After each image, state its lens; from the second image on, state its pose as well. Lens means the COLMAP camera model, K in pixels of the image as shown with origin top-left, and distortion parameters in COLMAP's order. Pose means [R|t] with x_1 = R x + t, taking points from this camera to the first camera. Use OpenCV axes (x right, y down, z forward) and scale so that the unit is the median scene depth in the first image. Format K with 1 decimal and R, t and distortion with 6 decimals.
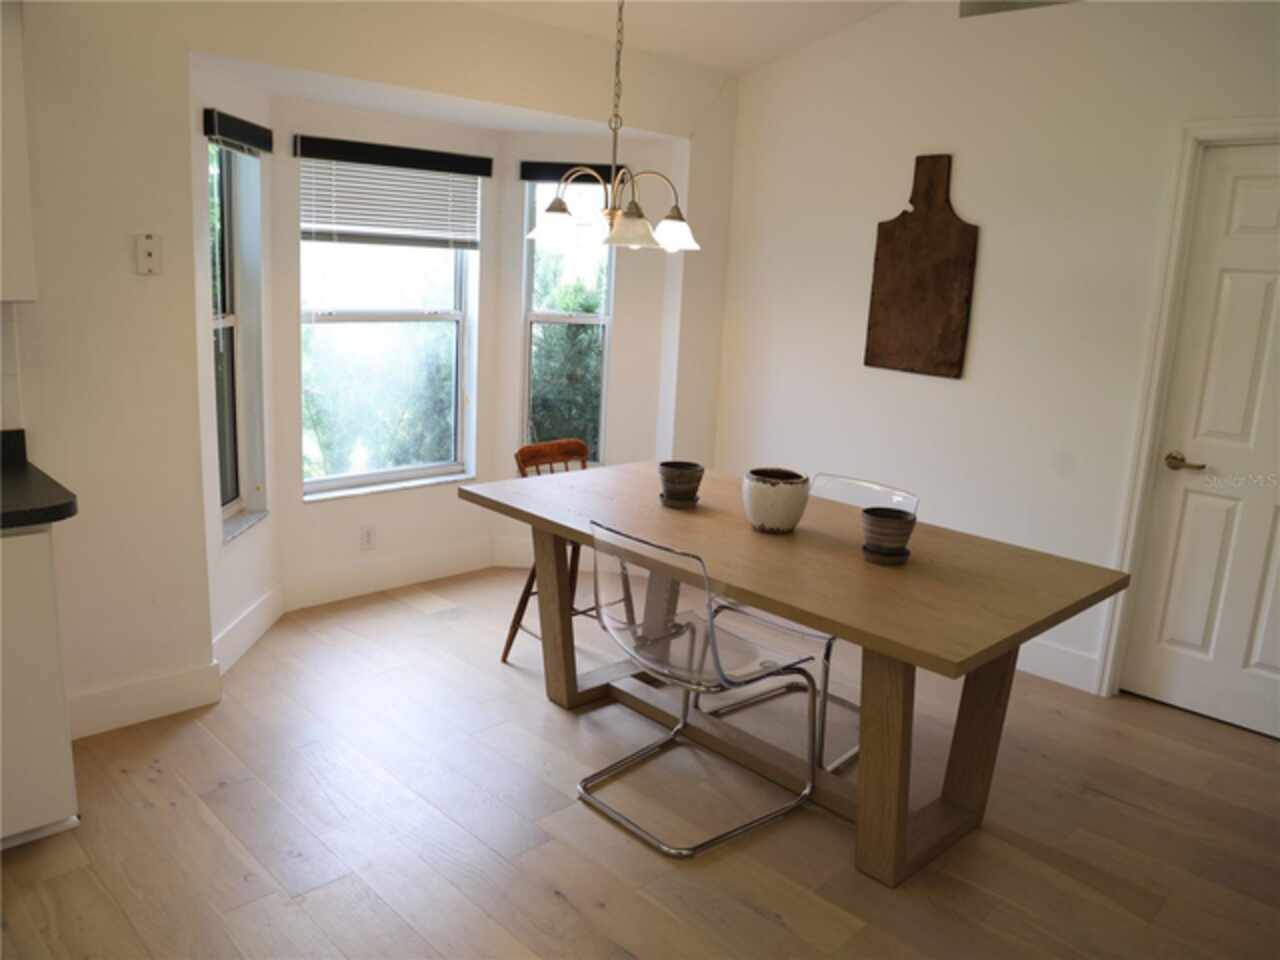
lens RADIAL K [[966.1, 0, 646.1], [0, 966.1, 481.5], [0, 0, 1]] dist [-0.120260, 0.065208]
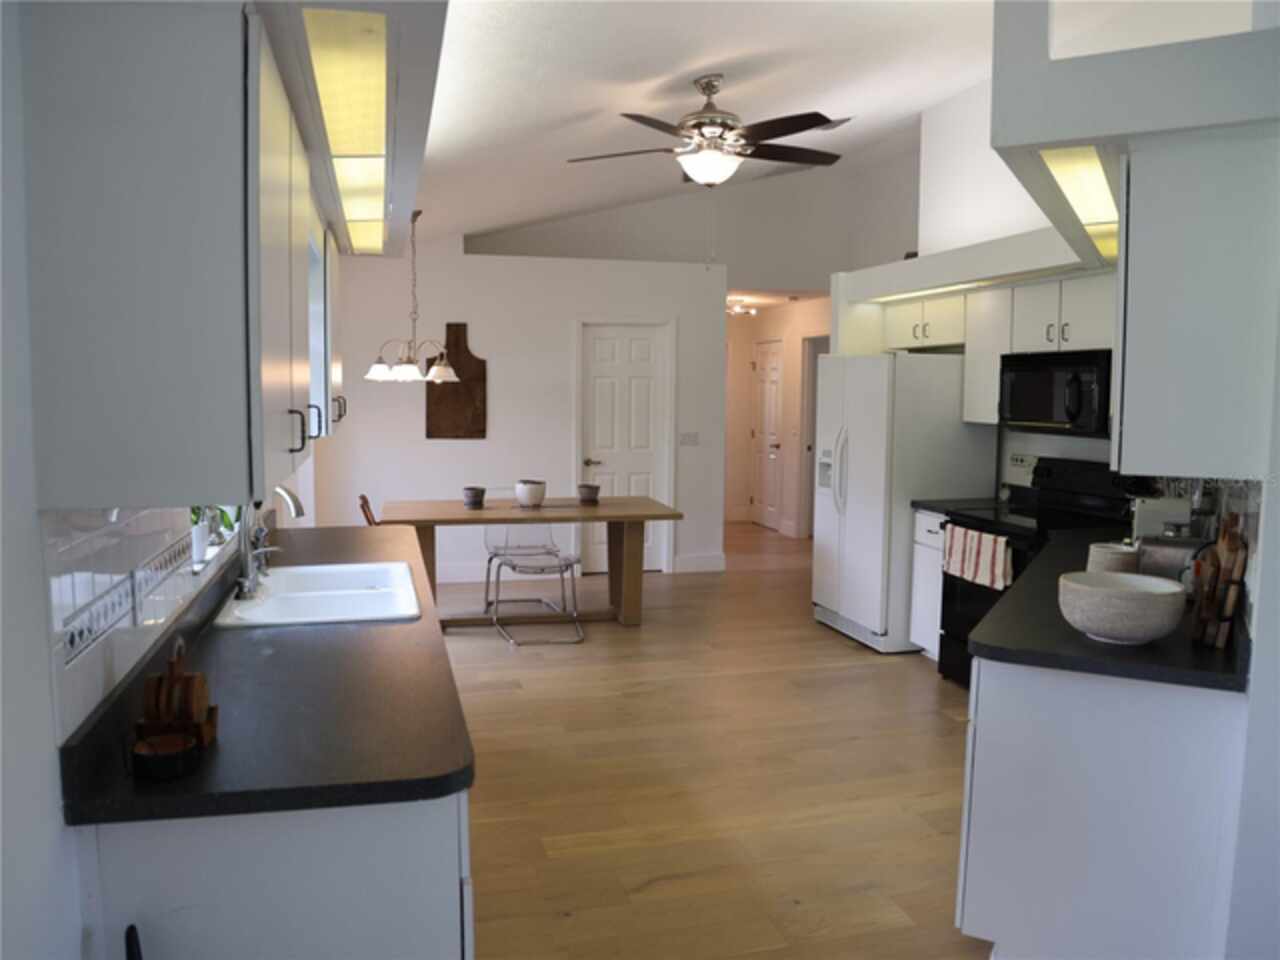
lens RADIAL K [[966.1, 0, 646.1], [0, 966.1, 481.5], [0, 0, 1]] dist [-0.120260, 0.065208]
pose [[0.484119, -0.125801, 0.865911, -1.210722], [0.207560, 0.977876, 0.026023, -0.006488], [-0.850028, 0.167130, 0.499520, -0.230205]]
